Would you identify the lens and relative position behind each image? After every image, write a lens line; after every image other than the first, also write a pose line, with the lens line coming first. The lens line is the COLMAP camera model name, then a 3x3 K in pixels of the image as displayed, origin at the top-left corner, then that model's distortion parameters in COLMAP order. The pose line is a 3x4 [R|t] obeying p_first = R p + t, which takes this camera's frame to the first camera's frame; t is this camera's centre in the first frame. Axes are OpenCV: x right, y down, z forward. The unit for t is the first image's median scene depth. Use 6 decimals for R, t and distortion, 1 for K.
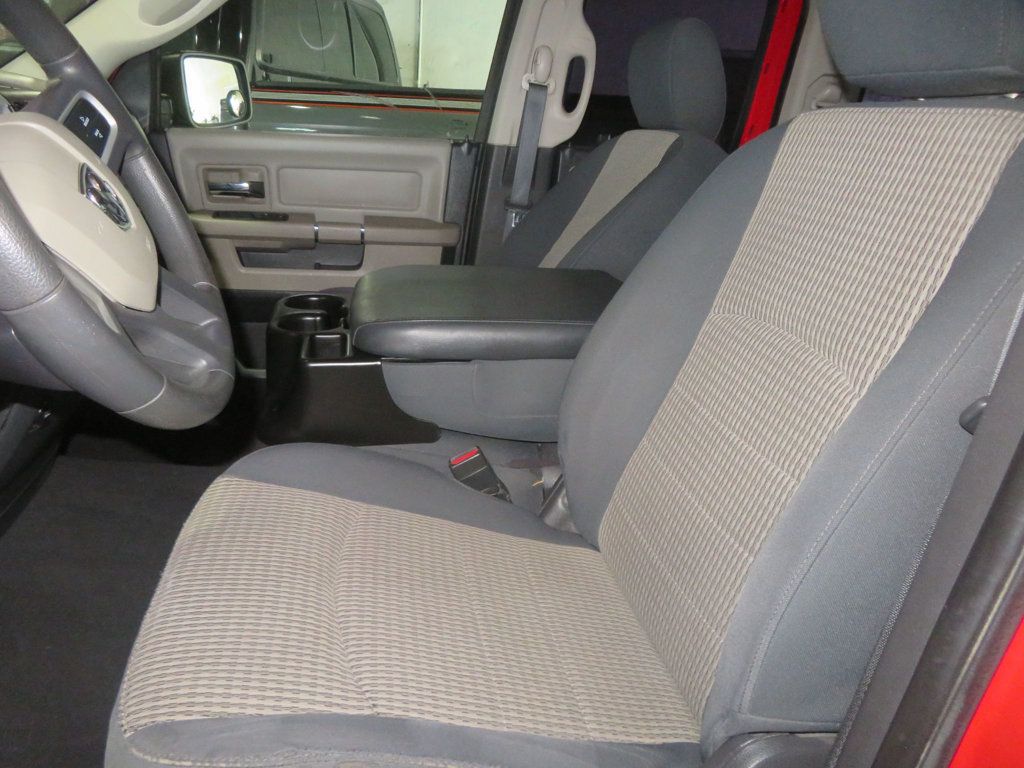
lens RADIAL K [[752.7, 0, 519.7], [0, 752.7, 381.5], [0, 0, 1]] dist [-0.009077, 0.009989]
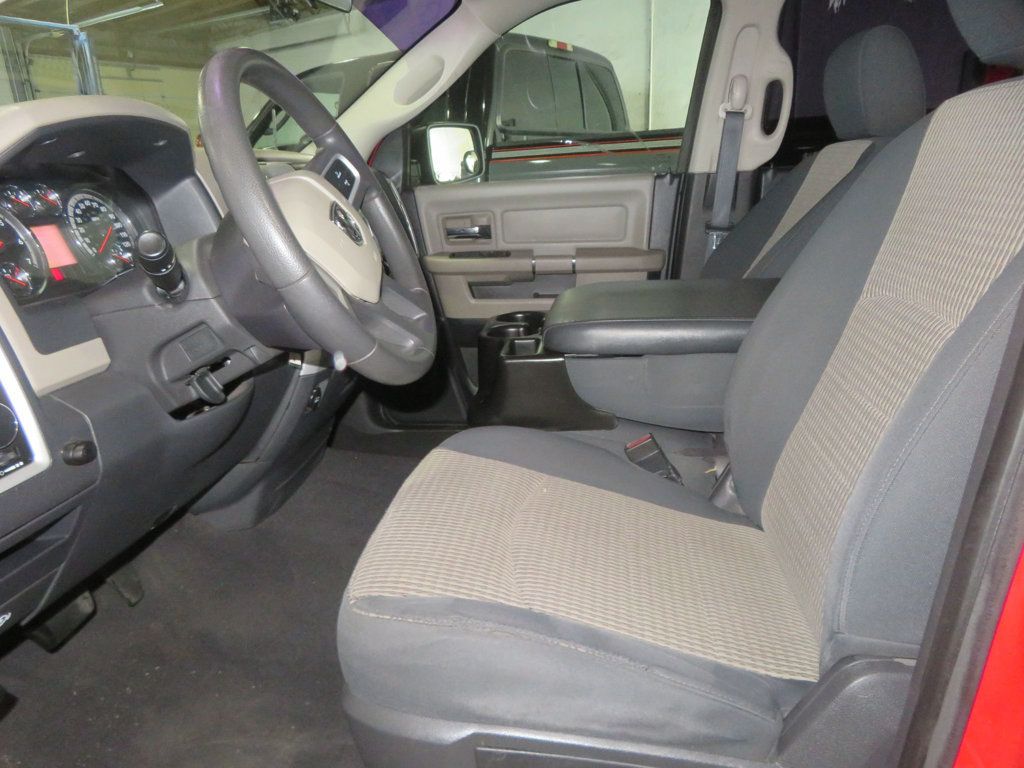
lens RADIAL K [[752.7, 0, 510.8], [0, 752.7, 382.7], [0, 0, 1]] dist [-0.009077, 0.009989]
pose [[0.945426, -0.014183, -0.325527, 0.107940], [-0.004537, 0.998382, -0.056677, 0.072836], [0.325804, 0.055061, 0.943833, -0.120922]]
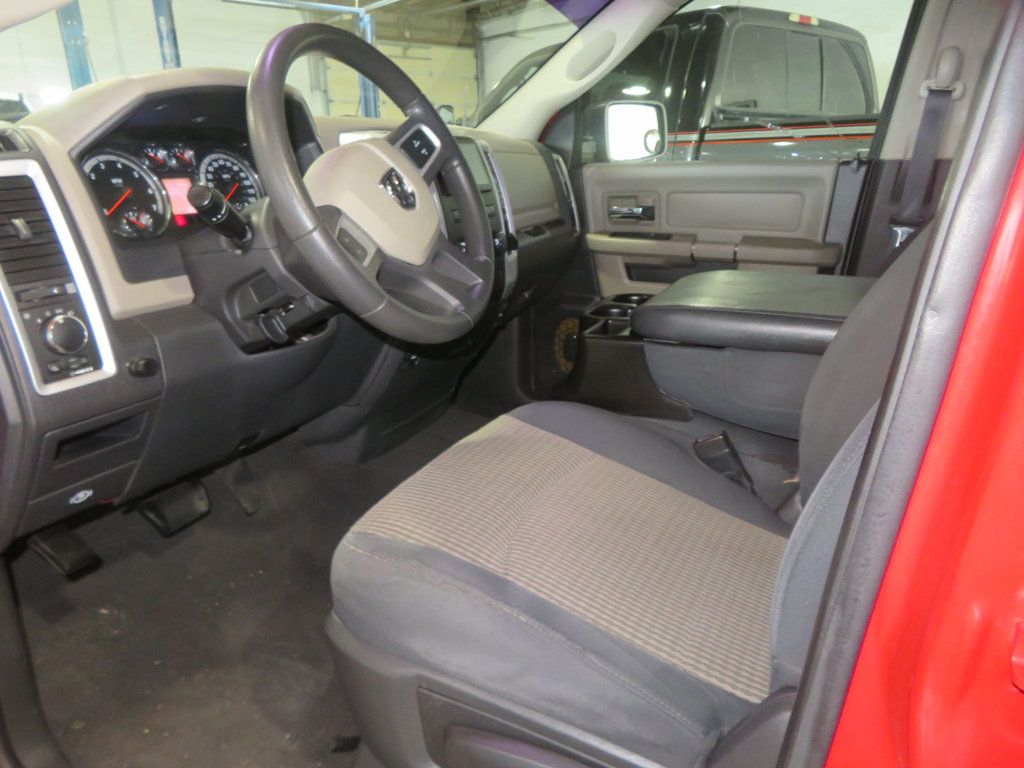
lens RADIAL K [[752.7, 0, 504.0], [0, 752.7, 389.4], [0, 0, 1]] dist [-0.009077, 0.009989]
pose [[0.799353, 0.109379, -0.590823, 0.301712], [-0.137688, 0.990471, -0.002920, 0.071287], [0.584874, 0.083683, 0.806796, -0.036290]]
